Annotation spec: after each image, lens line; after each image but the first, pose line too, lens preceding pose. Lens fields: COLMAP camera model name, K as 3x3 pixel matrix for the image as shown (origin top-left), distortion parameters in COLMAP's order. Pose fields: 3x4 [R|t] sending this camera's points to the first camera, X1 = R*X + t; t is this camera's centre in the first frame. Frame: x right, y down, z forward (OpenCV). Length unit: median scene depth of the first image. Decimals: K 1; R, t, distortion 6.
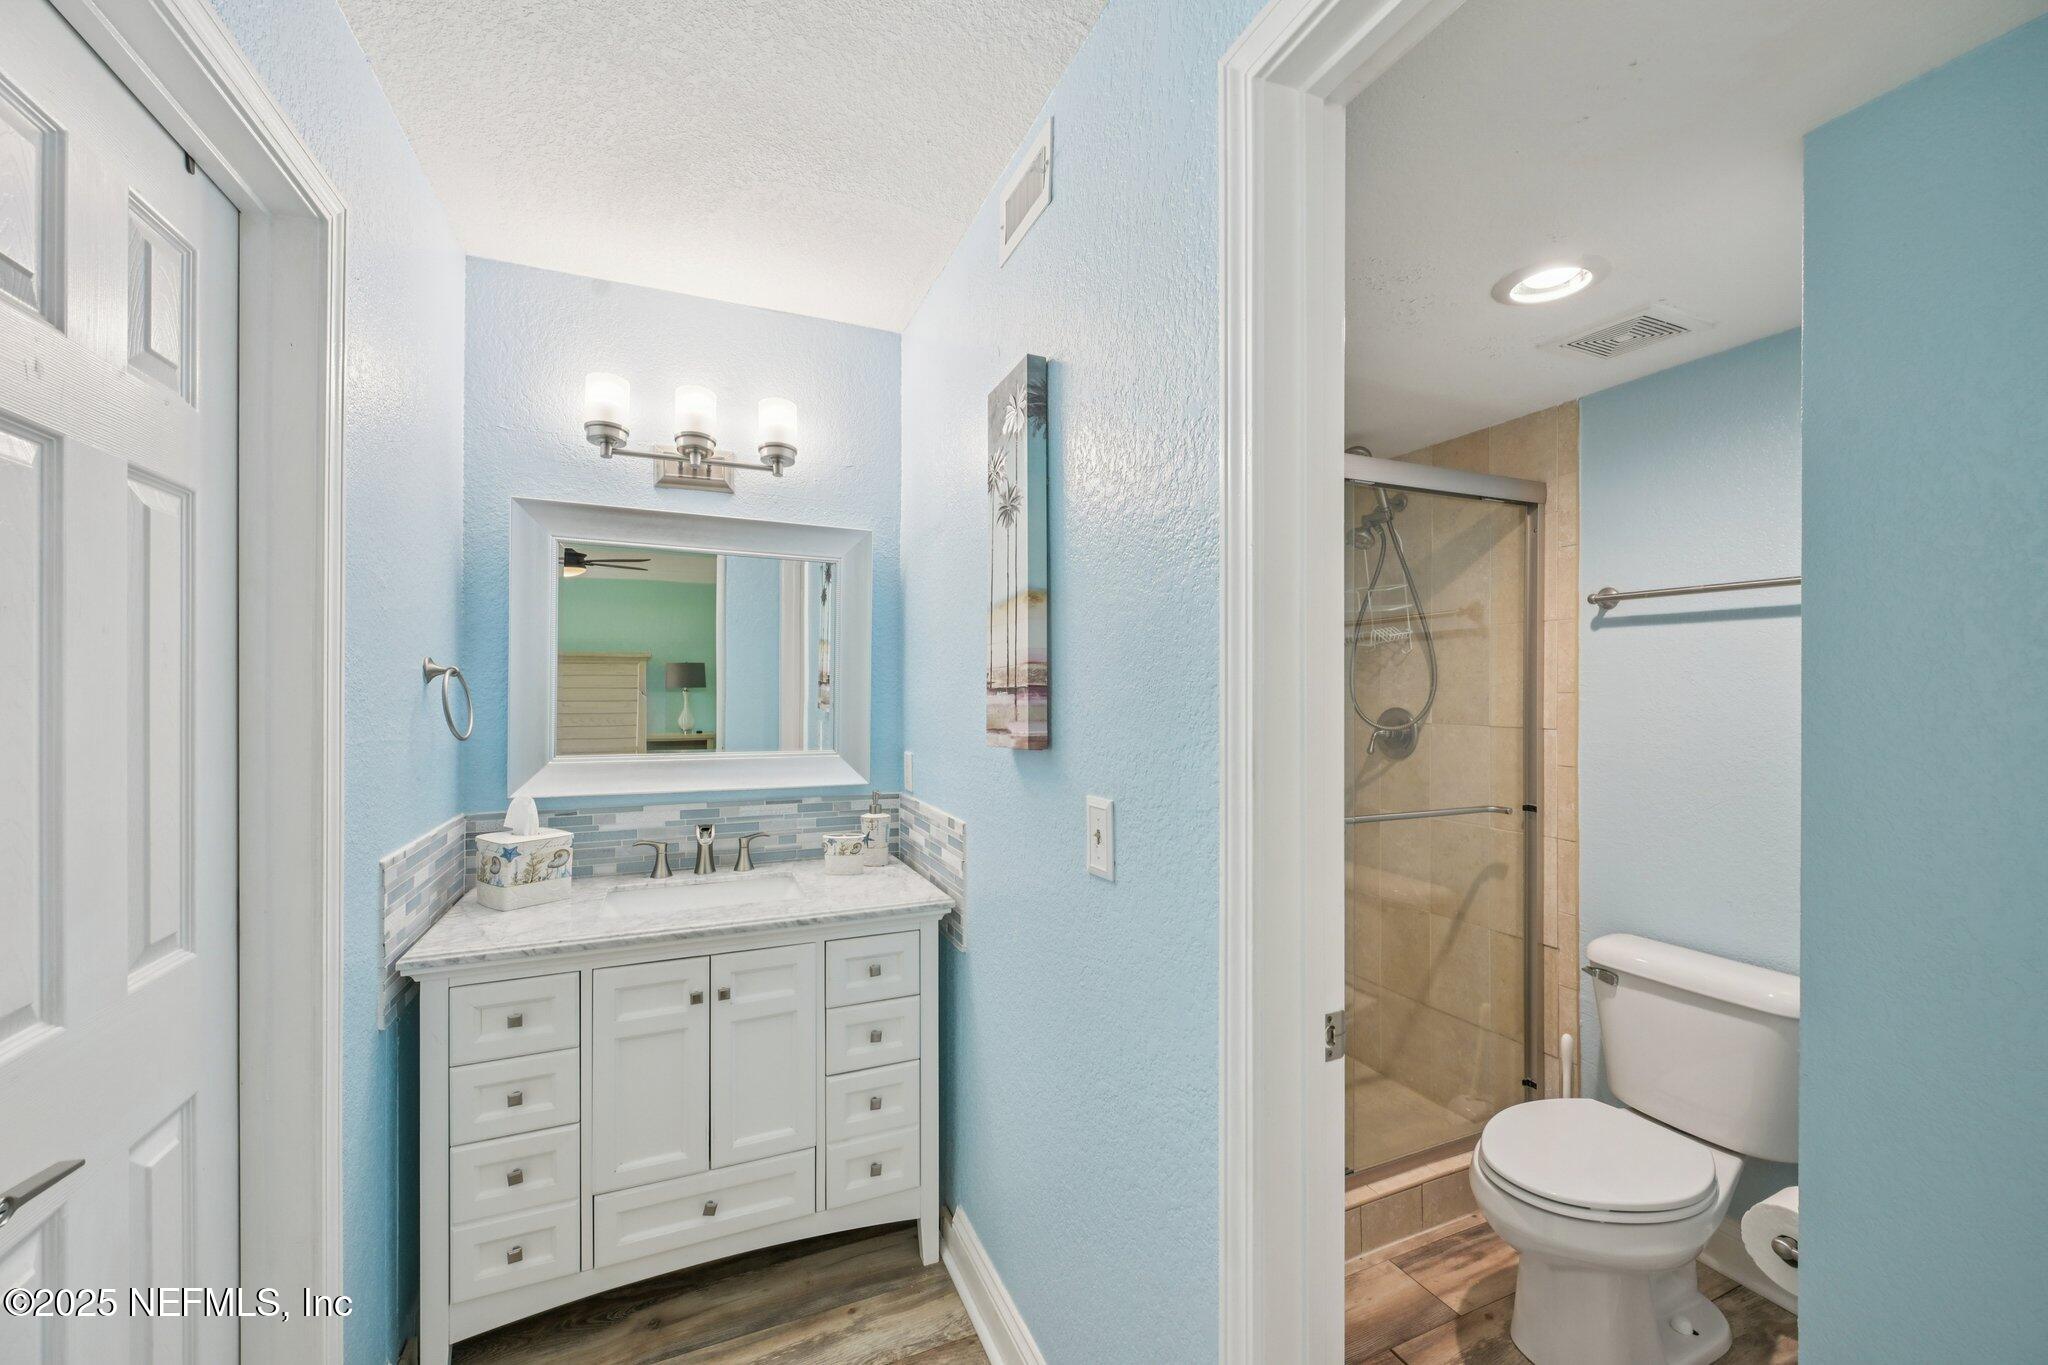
lens RADIAL K [[809.8, 0, 1027.1], [0, 809.8, 685.8], [0, 0, 1]] dist [-0.002397, 0.000625]
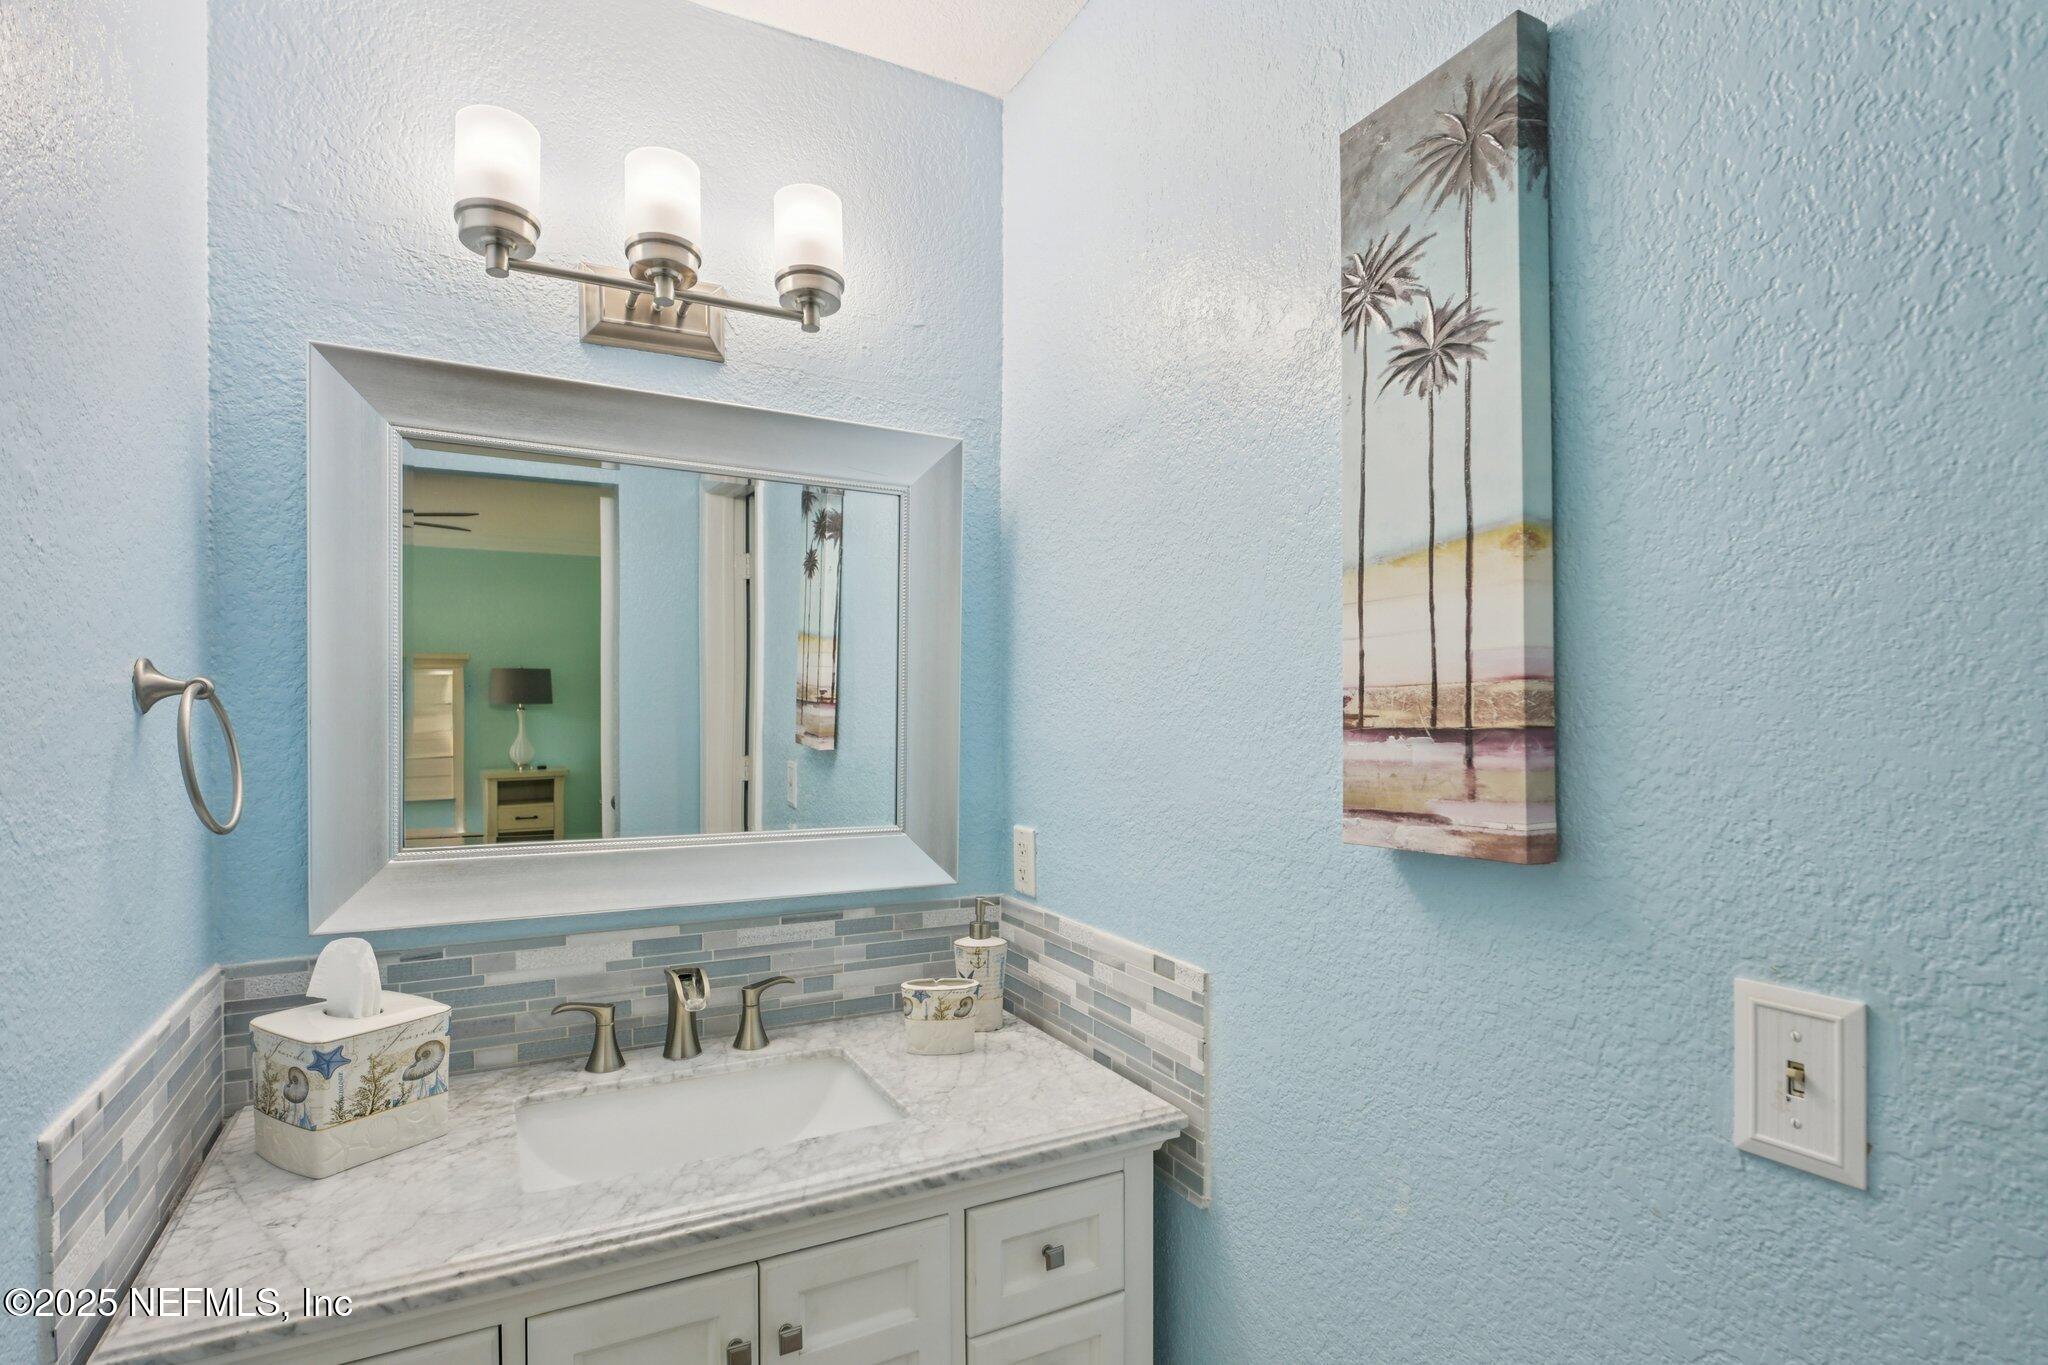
lens RADIAL K [[1052.2, 0, 1043.6], [0, 1052.2, 726.3], [0, 0, 1]] dist [-0.009604, 0.001958]
pose [[0.996612, 0.000574, 0.082246, -0.248033], [-0.002682, 0.999671, 0.025523, -0.011482], [-0.082204, -0.025657, 0.996285, 0.323550]]
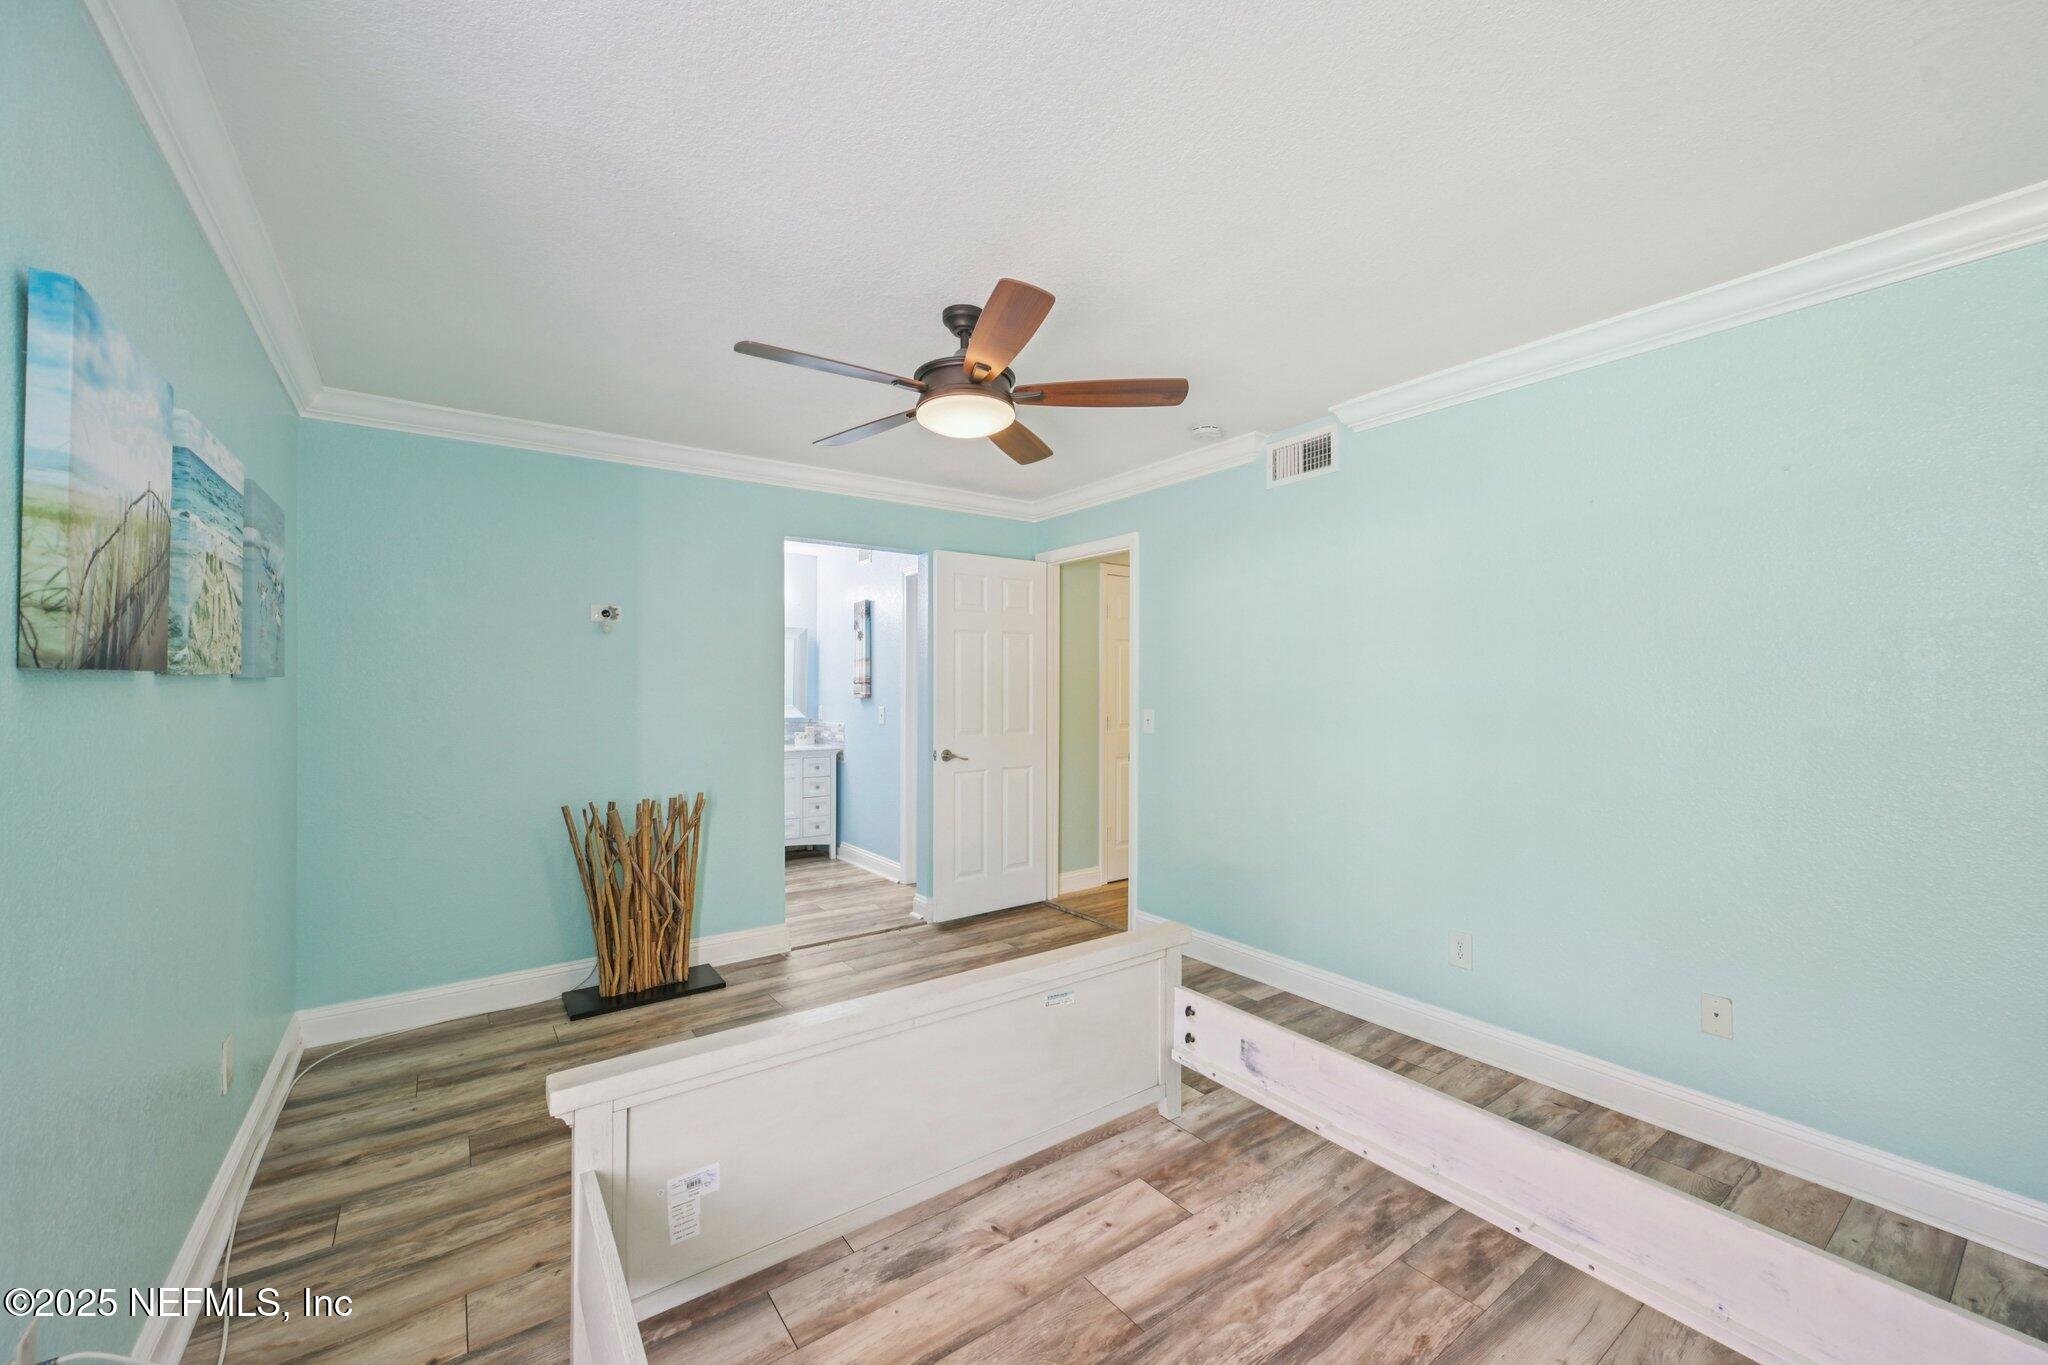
lens RADIAL K [[809.8, 0, 1027.8], [0, 809.8, 681.4], [0, 0, 1]] dist [-0.002397, 0.000625]
pose [[0.977899, 0.005105, 0.209014, -0.038711], [-0.004006, 0.999976, -0.005681, 0.012838], [-0.209038, 0.004718, 0.977896, -2.412299]]
